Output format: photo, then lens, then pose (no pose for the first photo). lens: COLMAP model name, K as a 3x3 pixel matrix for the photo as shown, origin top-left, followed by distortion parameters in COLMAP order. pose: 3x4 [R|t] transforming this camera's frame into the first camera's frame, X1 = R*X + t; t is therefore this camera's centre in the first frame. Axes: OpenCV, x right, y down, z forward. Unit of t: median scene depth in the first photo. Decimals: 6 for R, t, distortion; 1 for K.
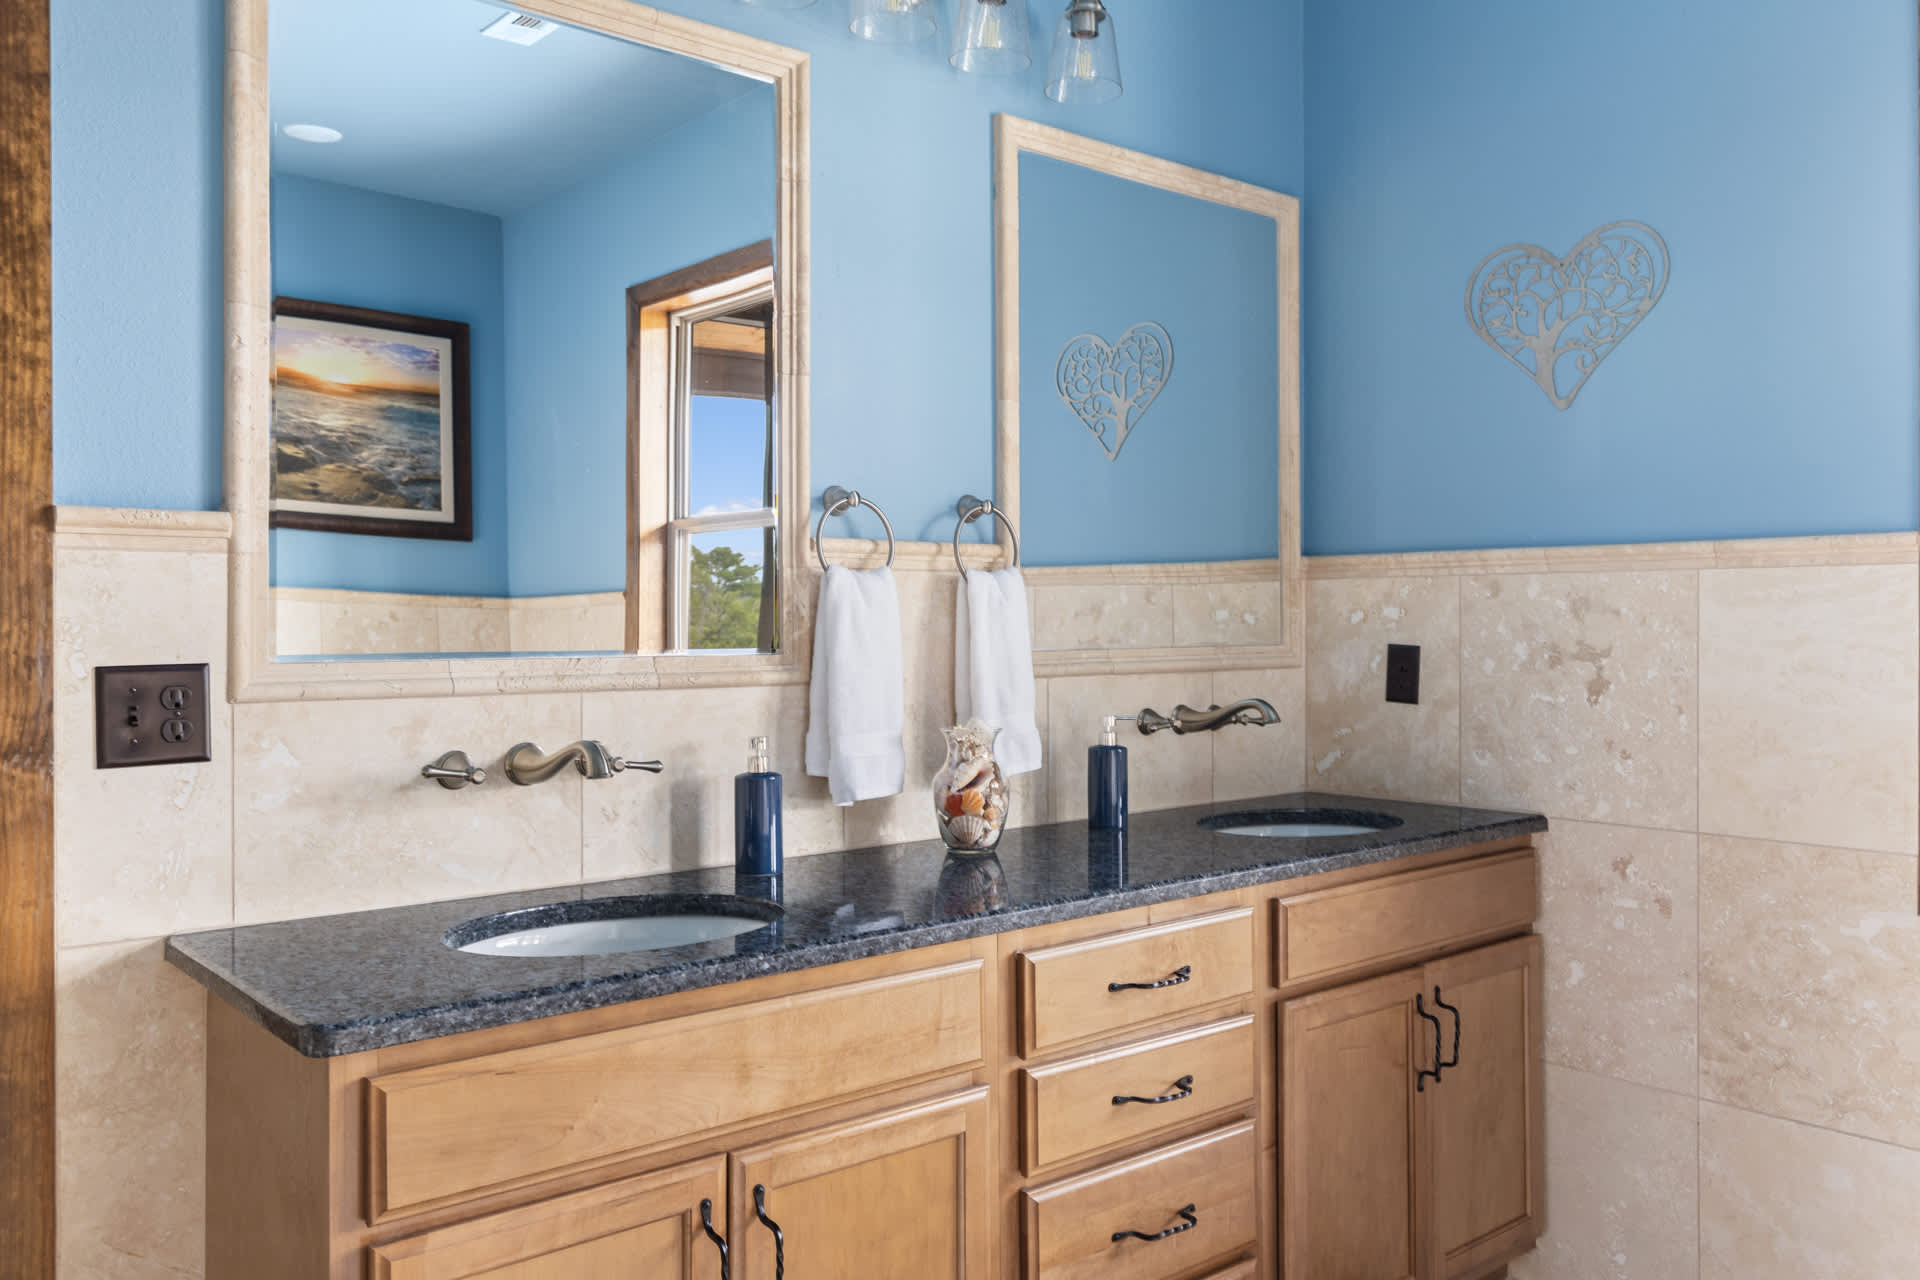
lens RADIAL K [[1488.1, 0, 969.3], [0, 1488.1, 621.8], [0, 0, 1]] dist [0.002310, -0.001264]
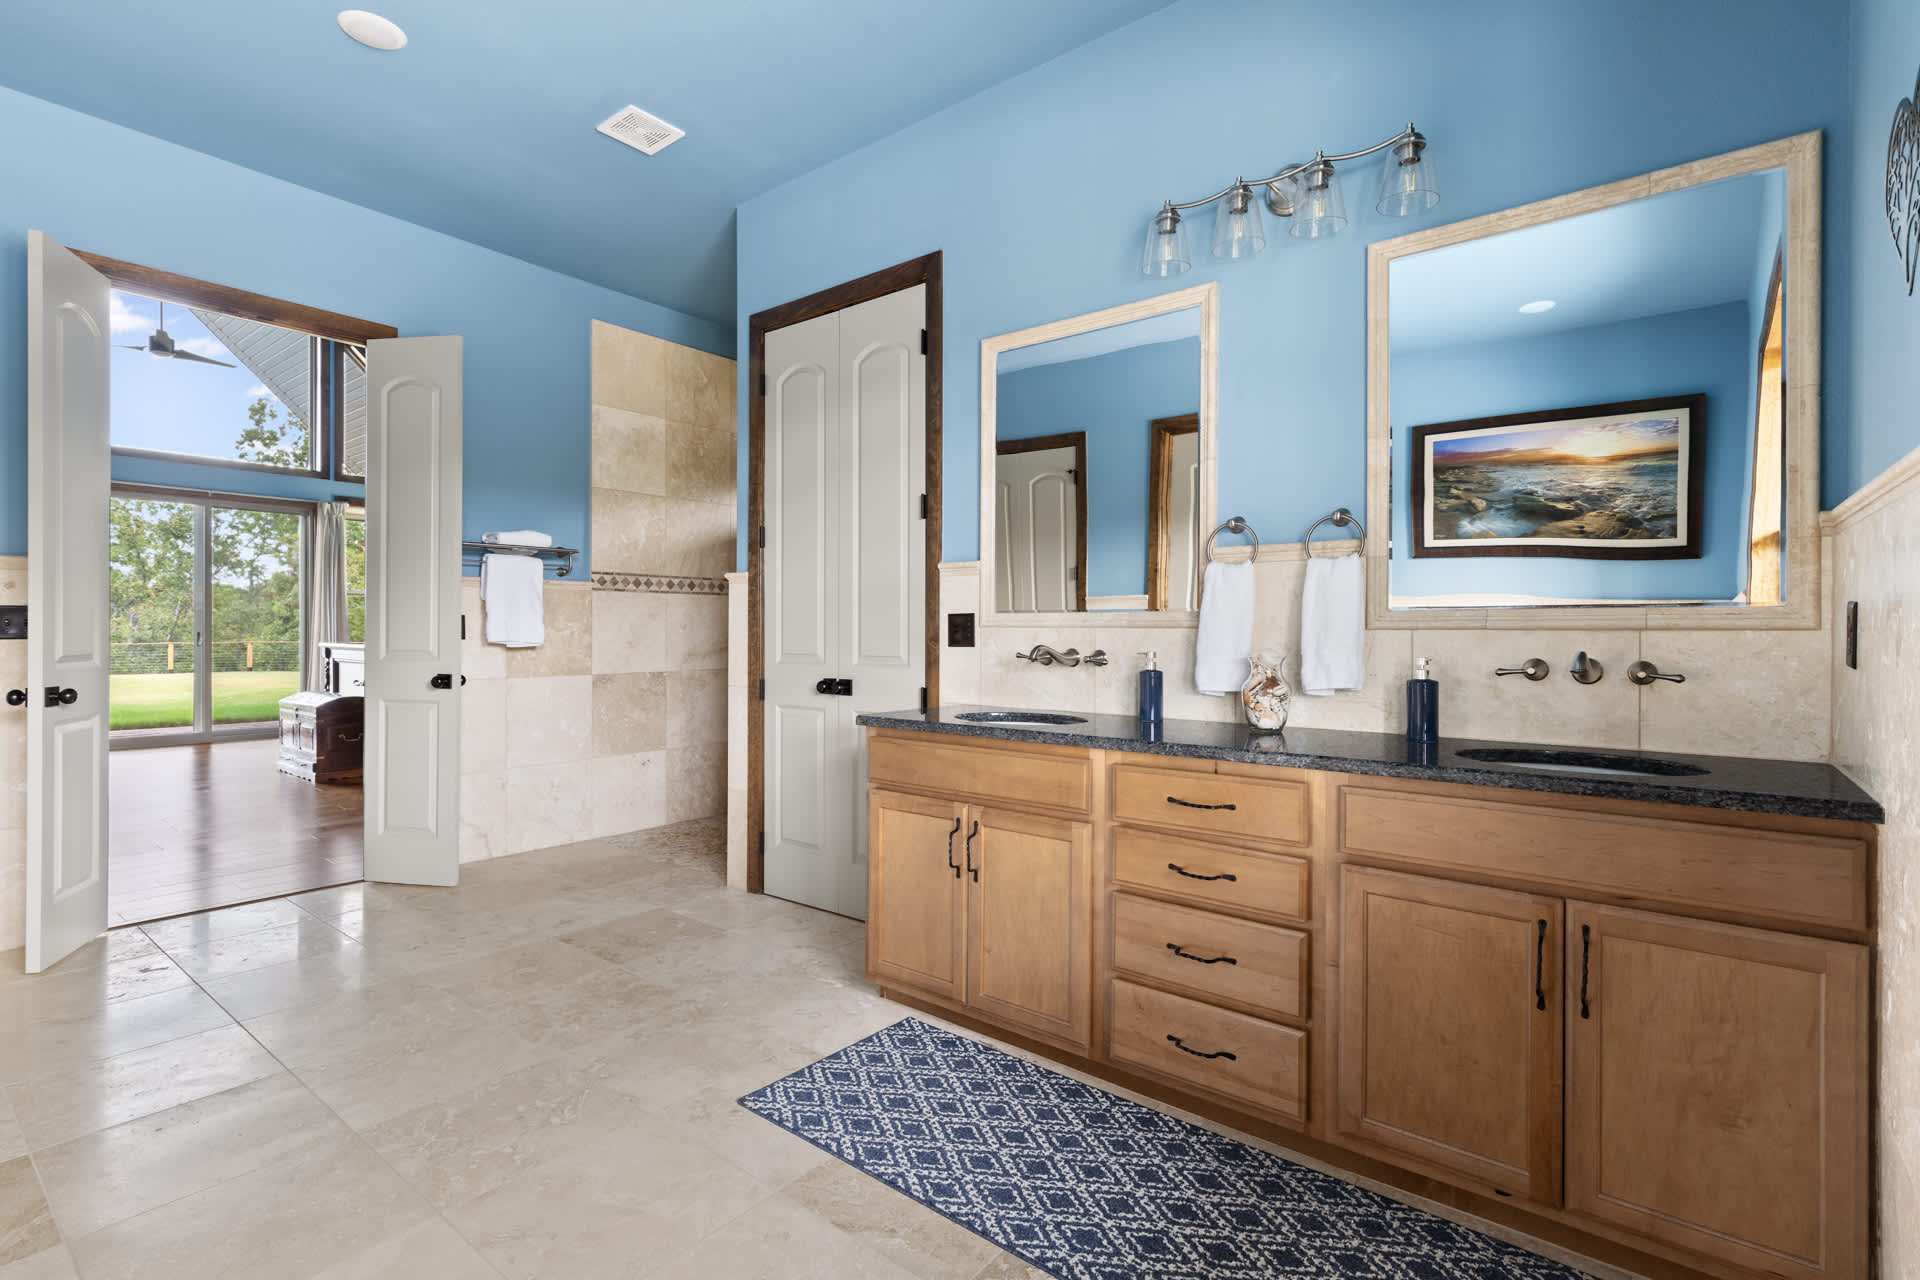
lens RADIAL K [[892.4, 0, 958.3], [0, 892.4, 630.1], [0, 0, 1]] dist [0.015671, 0.000121]
pose [[0.187080, 0.003527, -0.982338, 0.847368], [-0.005242, 0.999983, 0.002592, 0.040277], [0.982331, 0.004664, 0.187095, 0.453987]]
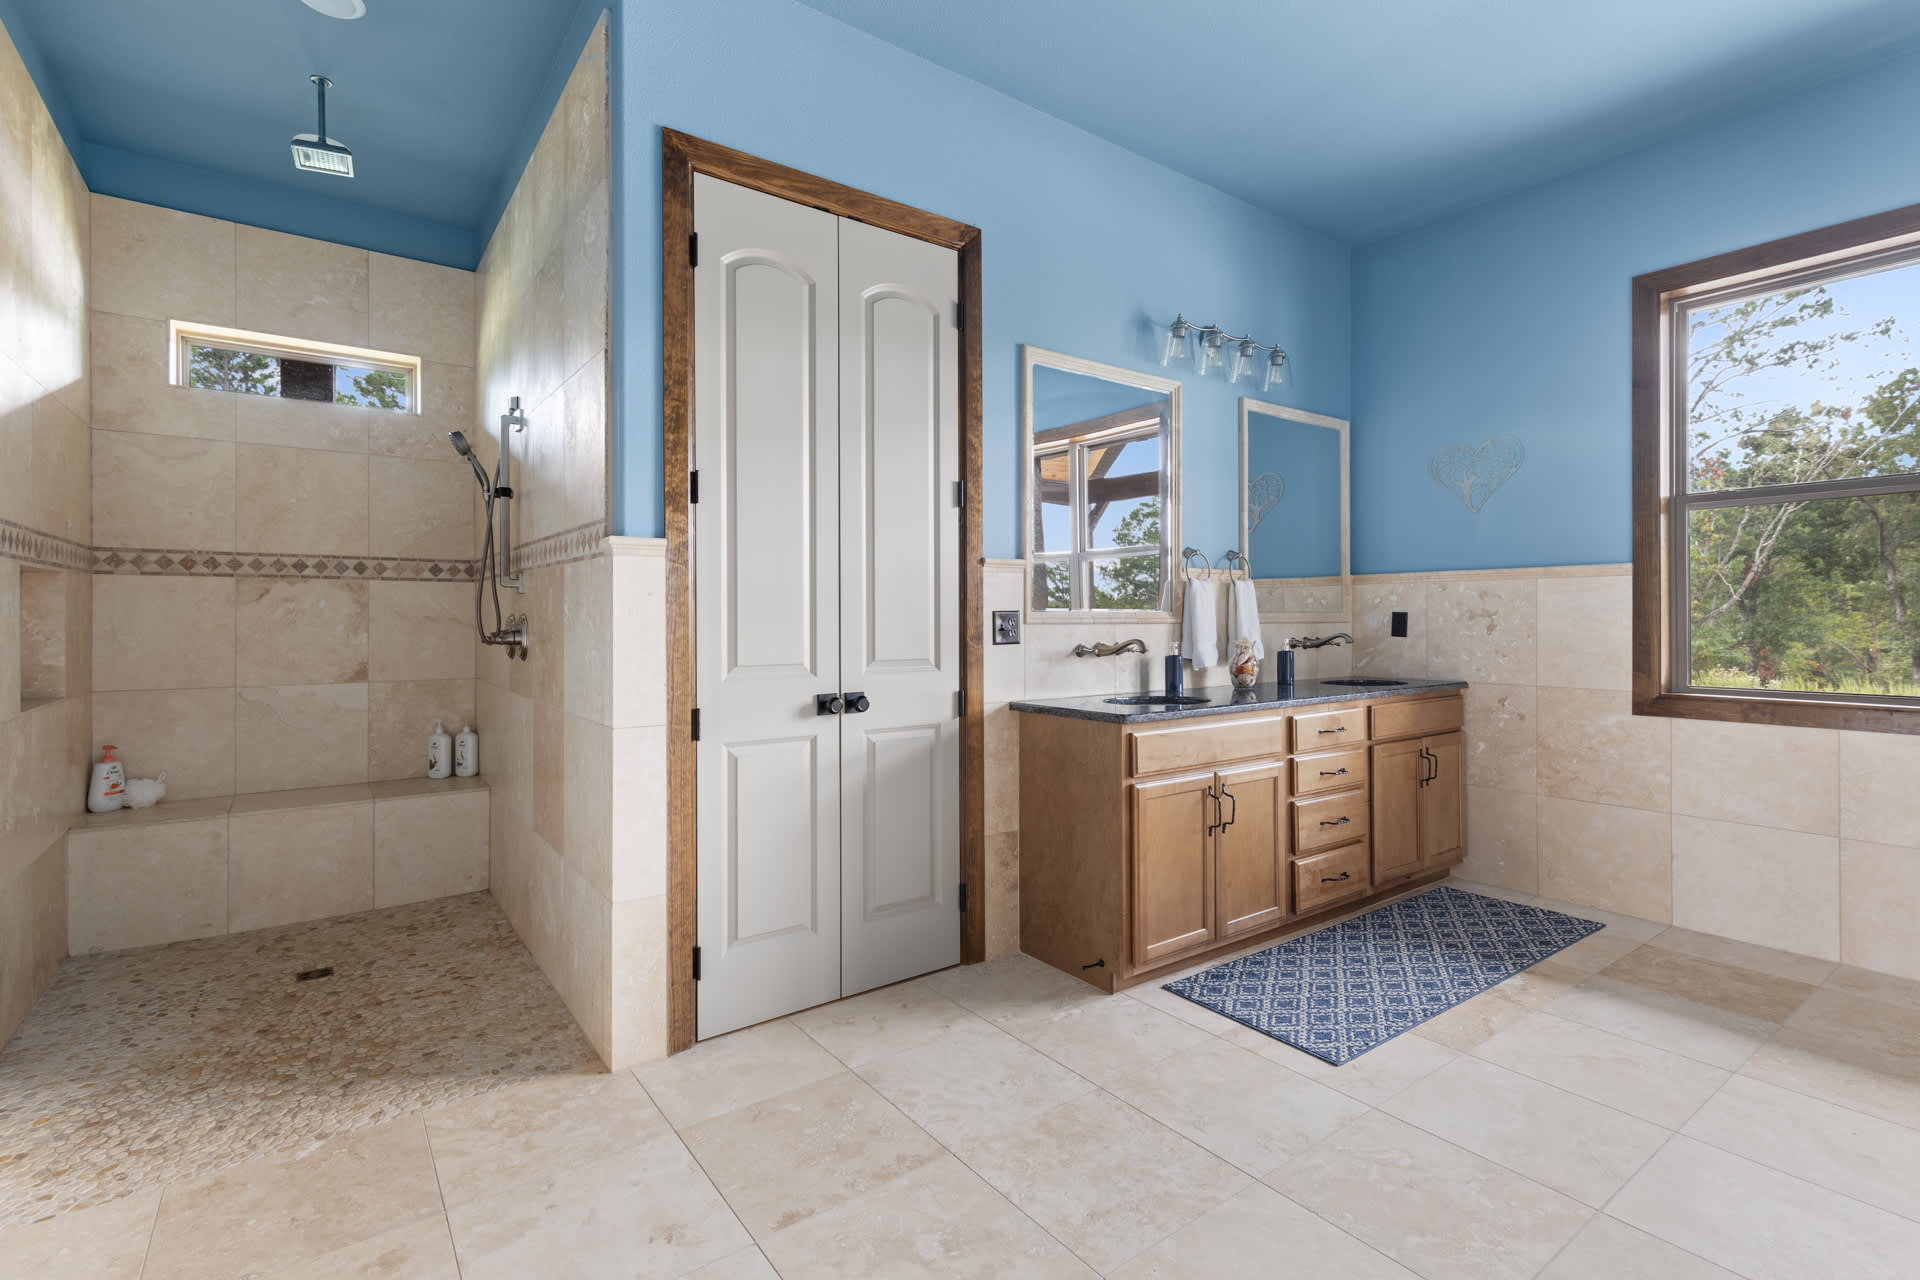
lens RADIAL K [[887.2, 0, 958.6], [0, 887.2, 617.0], [0, 0, 1]] dist [0.003385, 0.000039]
pose [[0.997038, -0.000495, -0.076909, -0.350709], [0.000296, 0.999997, -0.002605, 0.031814], [0.076910, 0.002575, 0.997035, -0.537377]]
